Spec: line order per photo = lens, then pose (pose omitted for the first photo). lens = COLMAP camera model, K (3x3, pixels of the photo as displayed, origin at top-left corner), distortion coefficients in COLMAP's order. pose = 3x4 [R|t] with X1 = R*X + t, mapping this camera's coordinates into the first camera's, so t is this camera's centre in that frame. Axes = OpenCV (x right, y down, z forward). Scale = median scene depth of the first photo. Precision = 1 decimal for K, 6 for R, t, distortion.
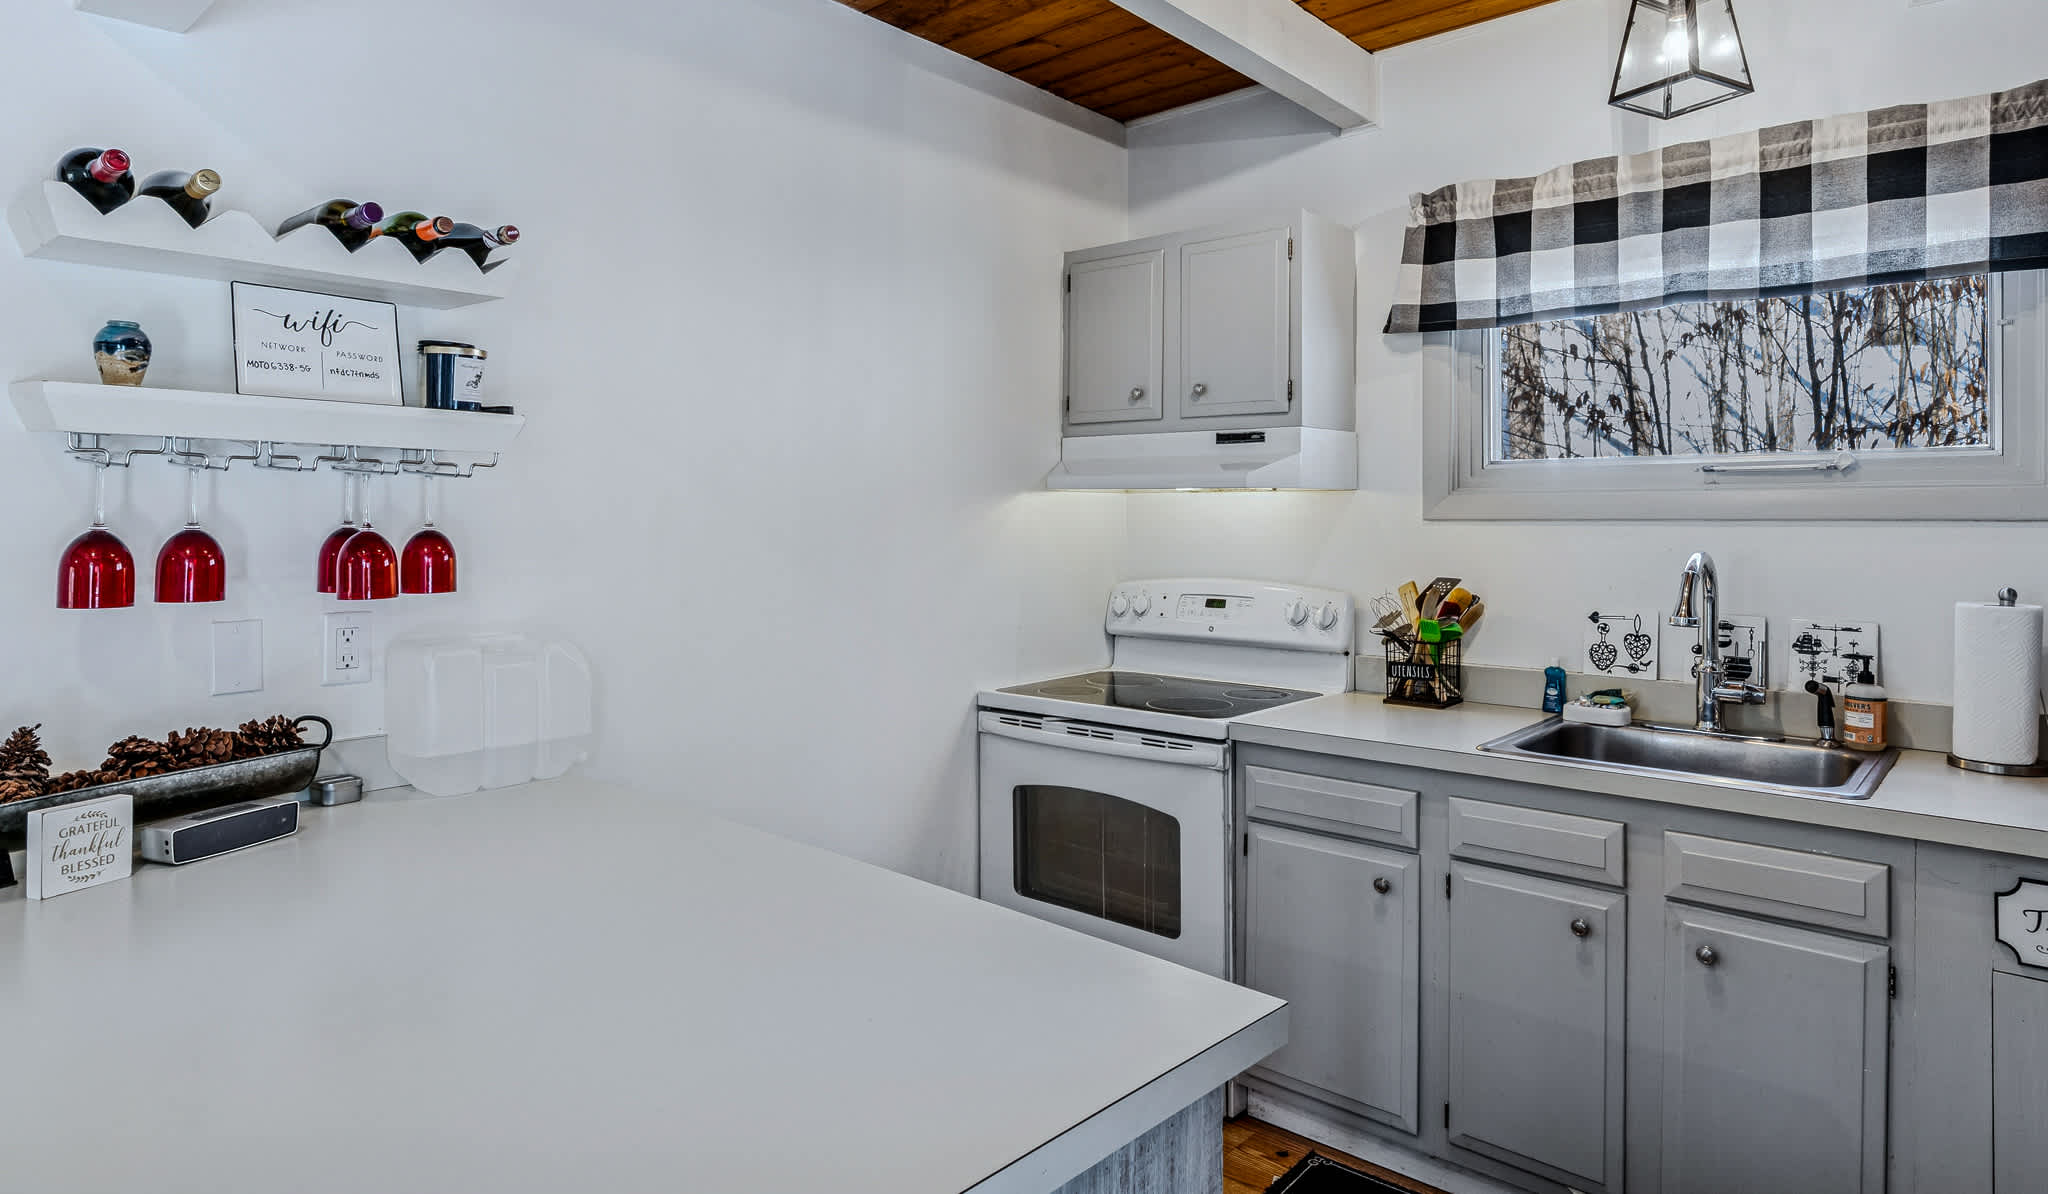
lens RADIAL K [[1169.6, 0, 1036.4], [0, 1169.6, 516.8], [0, 0, 1]] dist [0.000291, 0.001199]
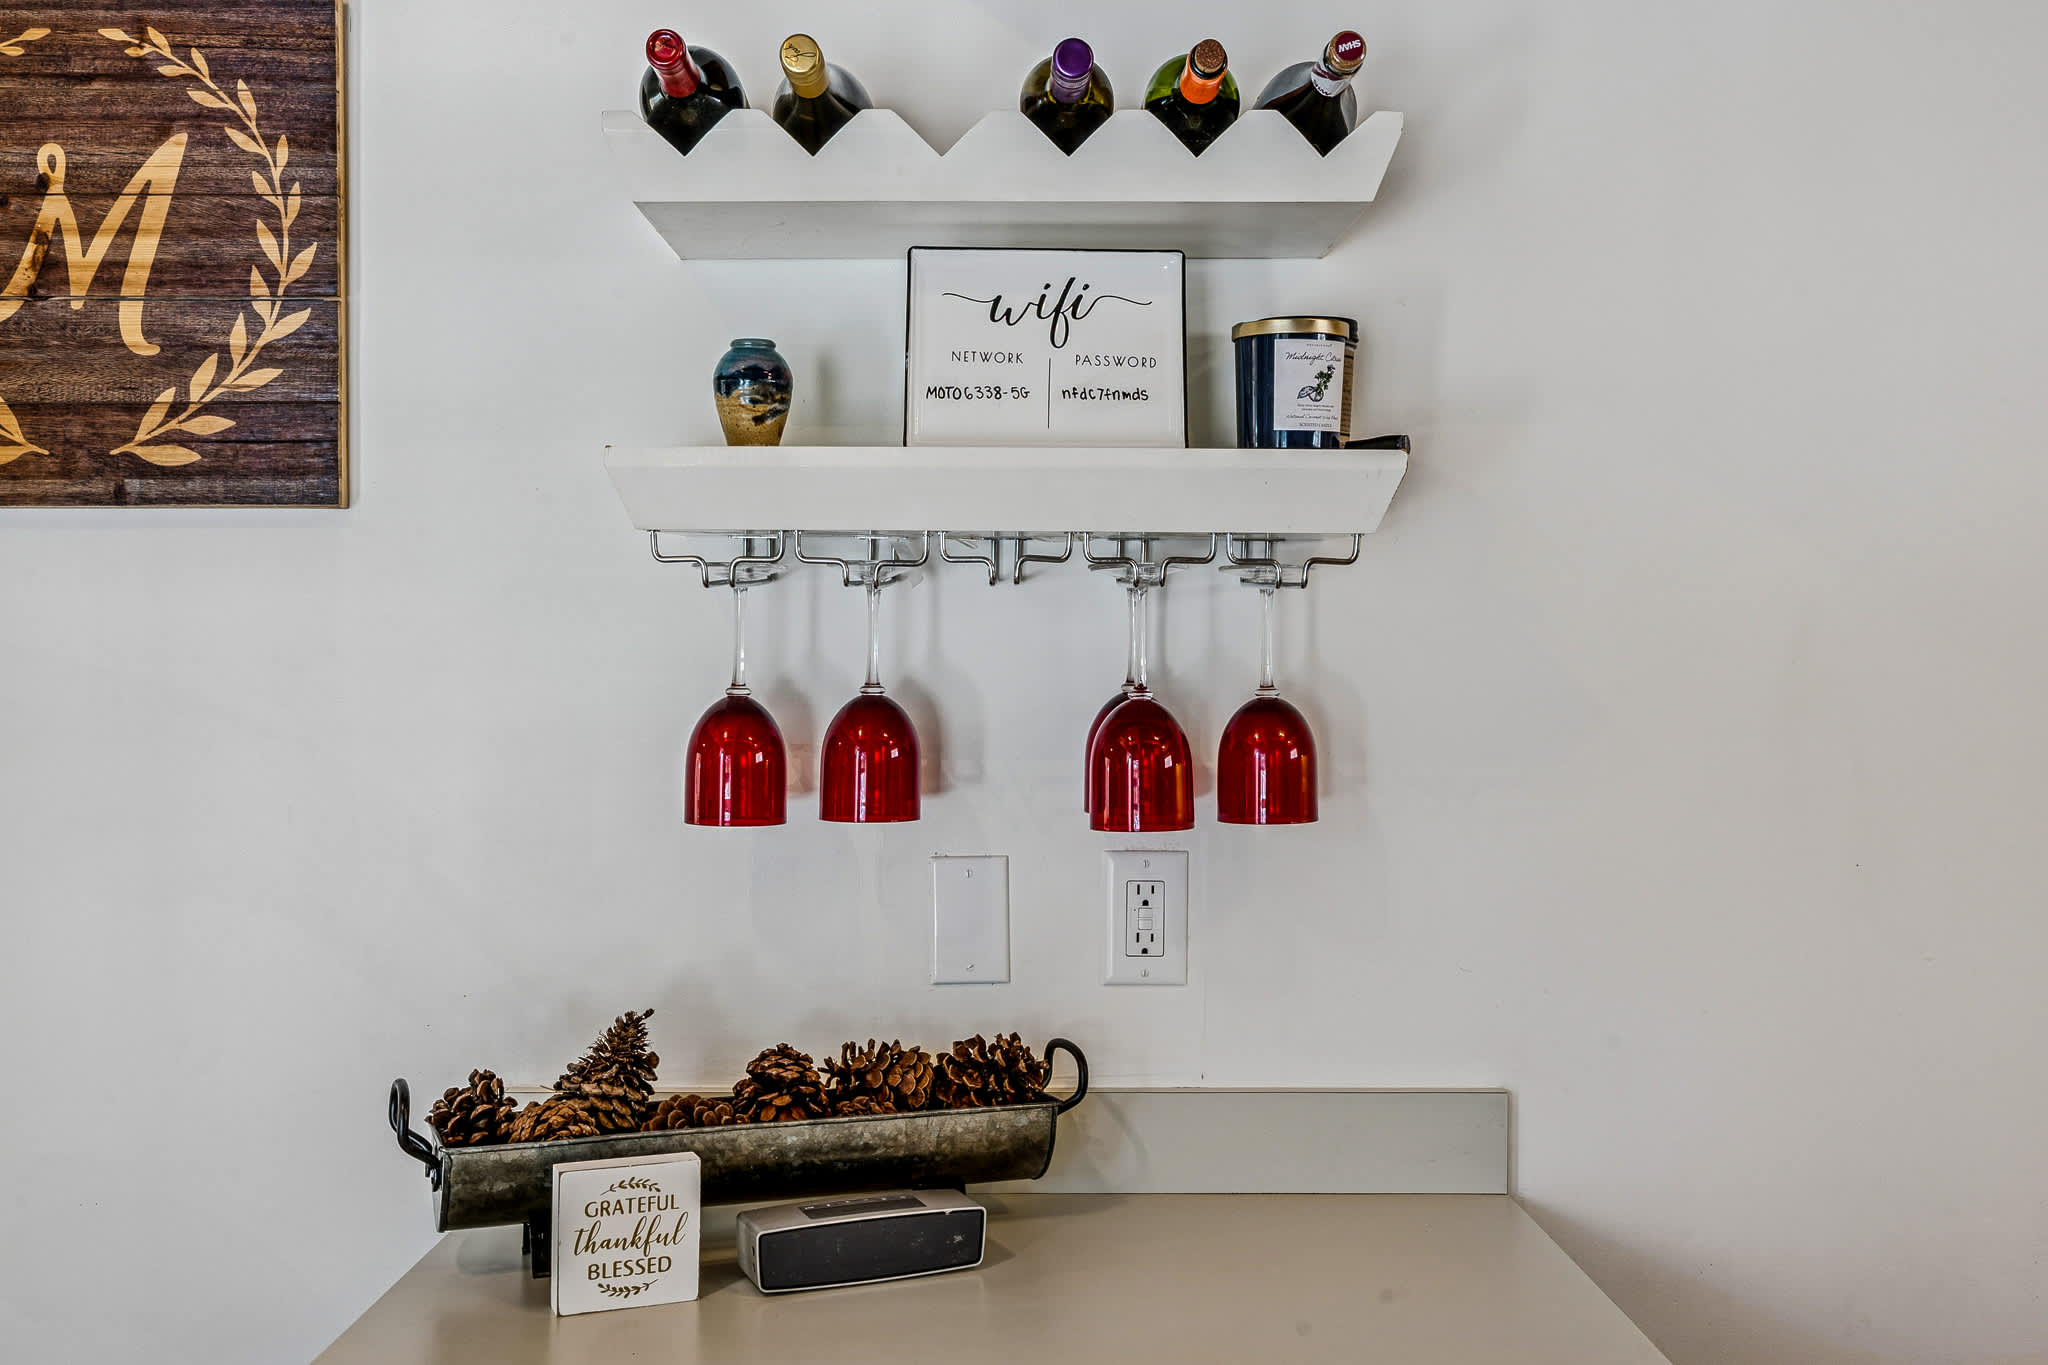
lens RADIAL K [[1930.2, 0, 1024.0], [0, 1930.2, 682.5], [0, 0, 1]] dist [0.005324, 0.001219]
pose [[0.671879, -0.001538, -0.740660, 0.021740], [0.002667, 0.999996, 0.000343, 0.004031], [0.740657, -0.002206, 0.671880, 0.333506]]
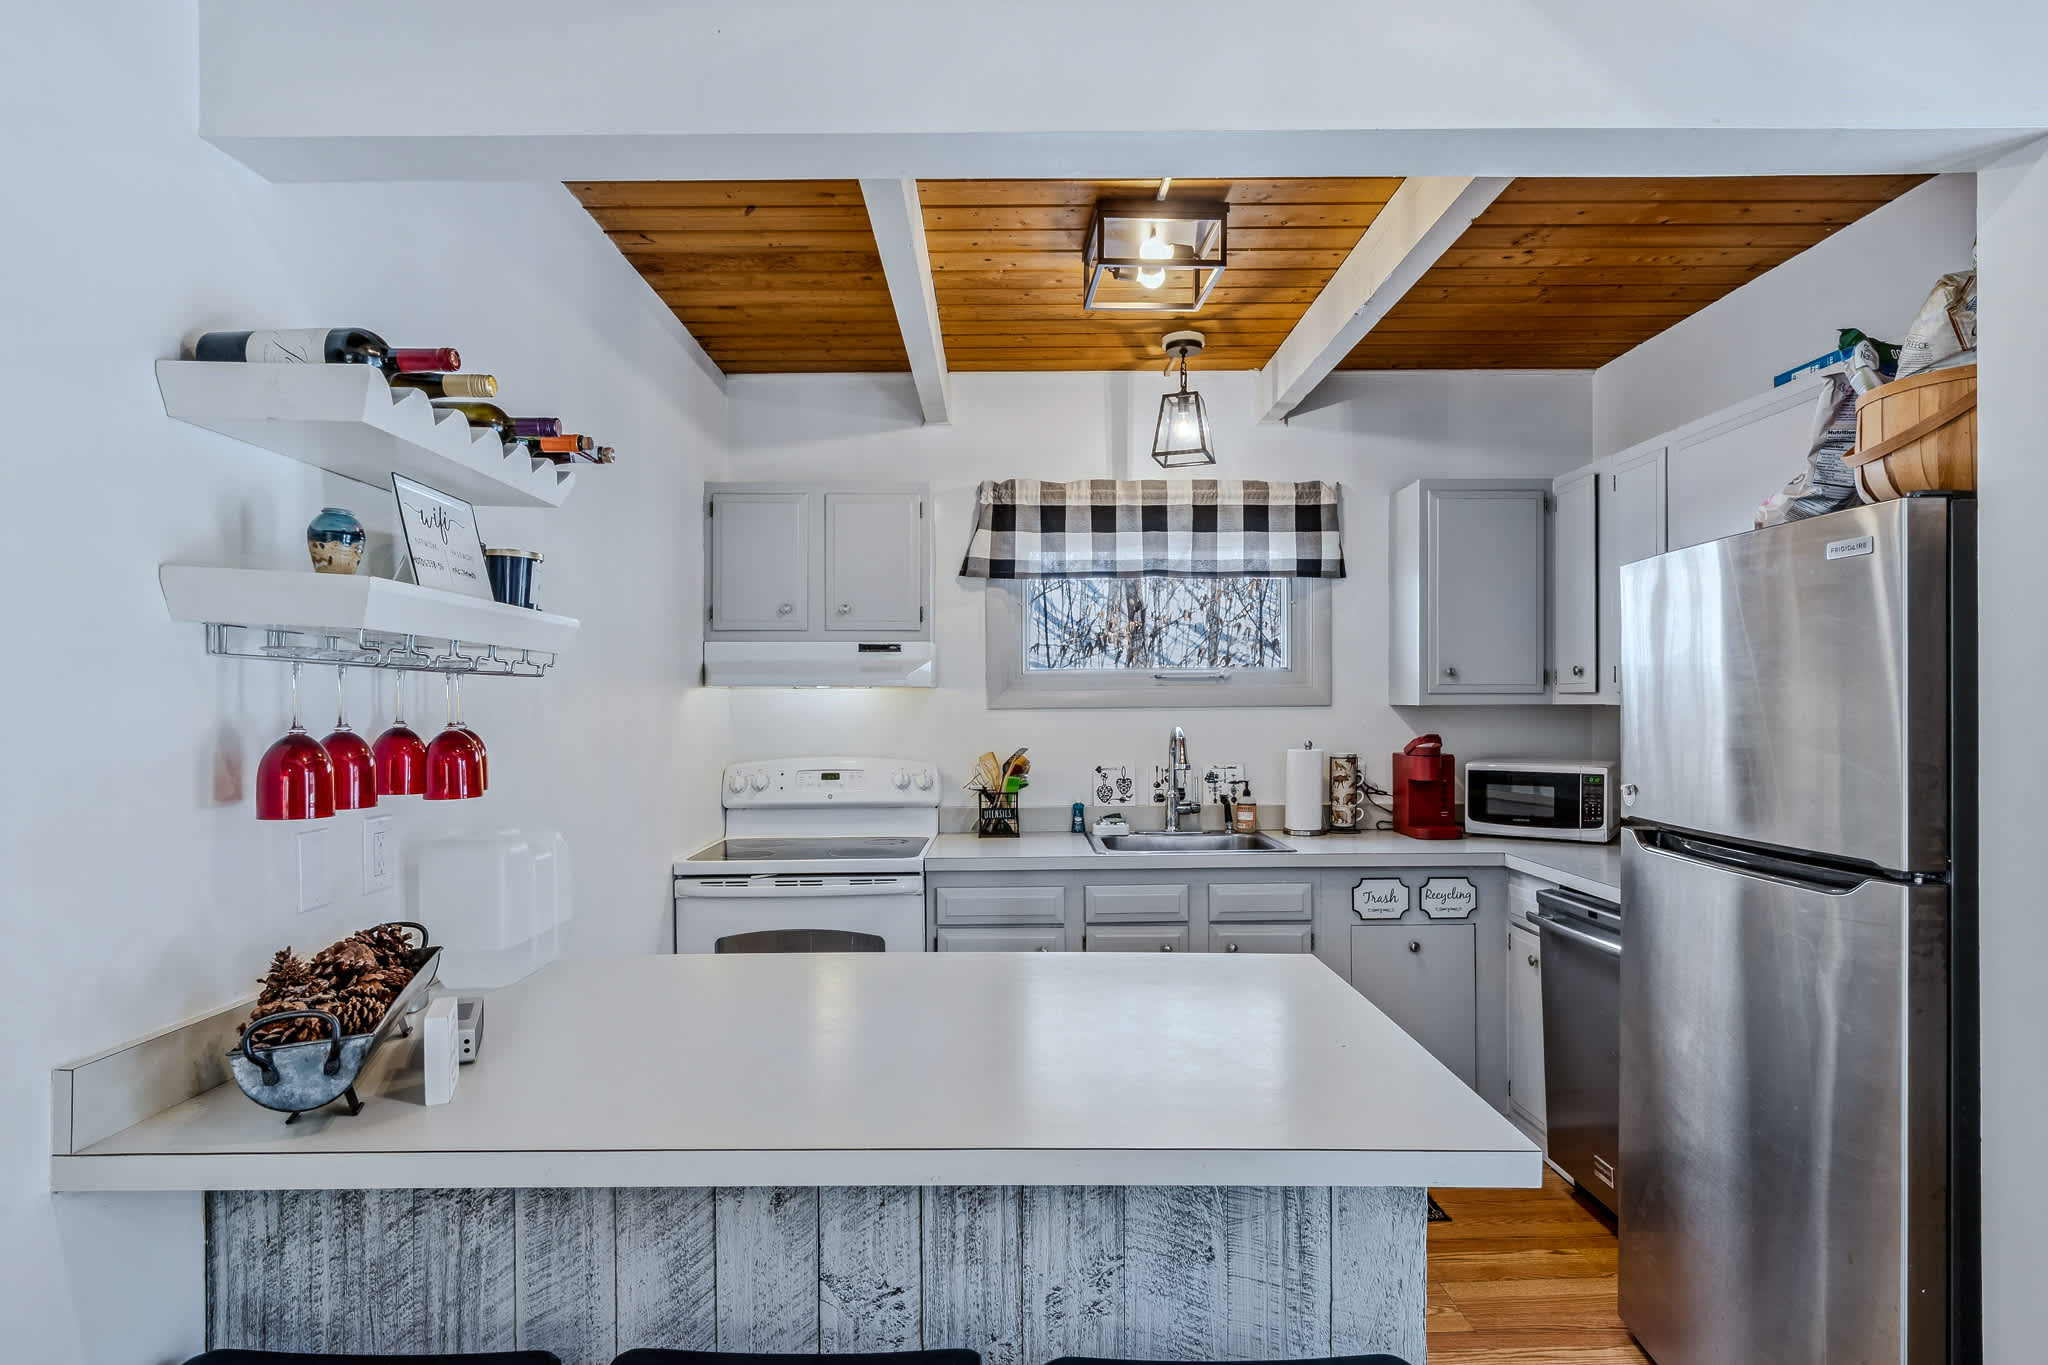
lens RADIAL K [[1108.6, 0, 983.9], [0, 1108.6, 720.3], [0, 0, 1]] dist [-0.001106, 0.000044]
pose [[0.742046, -0.016512, 0.670145, -0.745260], [0.008249, 0.999846, 0.015501, -0.005907], [-0.670298, -0.005974, 0.742068, -0.006017]]
